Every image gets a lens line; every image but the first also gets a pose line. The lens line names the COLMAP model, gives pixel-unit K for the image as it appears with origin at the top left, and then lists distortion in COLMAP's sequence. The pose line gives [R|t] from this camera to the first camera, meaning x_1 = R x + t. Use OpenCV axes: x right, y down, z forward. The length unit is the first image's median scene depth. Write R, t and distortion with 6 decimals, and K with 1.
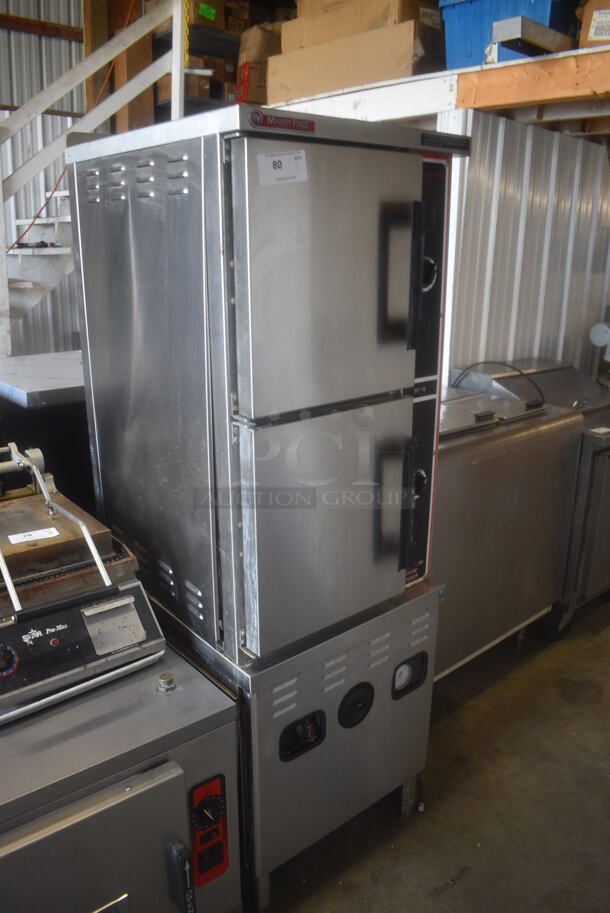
lens RADIAL K [[693.3, 0, 304.5], [0, 693.3, 455.5], [0, 0, 1]] dist [-0.092562, 0.003758]
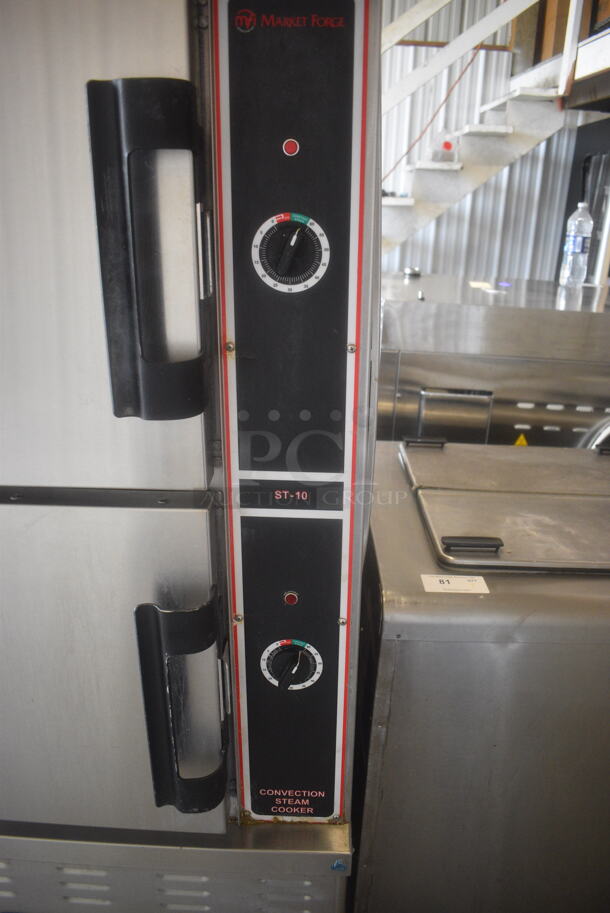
lens RADIAL K [[693.3, 0, 306.0], [0, 693.3, 447.9], [0, 0, 1]] dist [-0.092562, 0.003758]
pose [[0.758426, 0.241822, -0.605237, 0.491296], [-0.213593, 0.969558, 0.119733, -0.199985], [0.615767, 0.038466, 0.786989, 0.667554]]
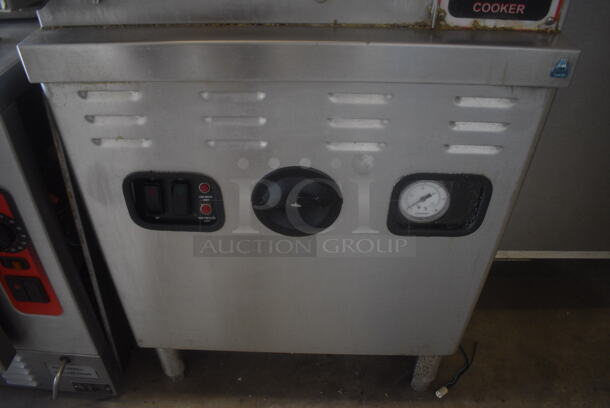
lens RADIAL K [[463.2, 0, 295.3], [0, 463.2, 190.0], [0, 0, 1]] dist [-0.092562, 0.003758]
pose [[0.757939, 0.402881, -0.513046, 0.291639], [-0.199745, 0.892046, 0.405409, 0.224826], [0.620992, -0.204797, 0.756589, 0.793358]]
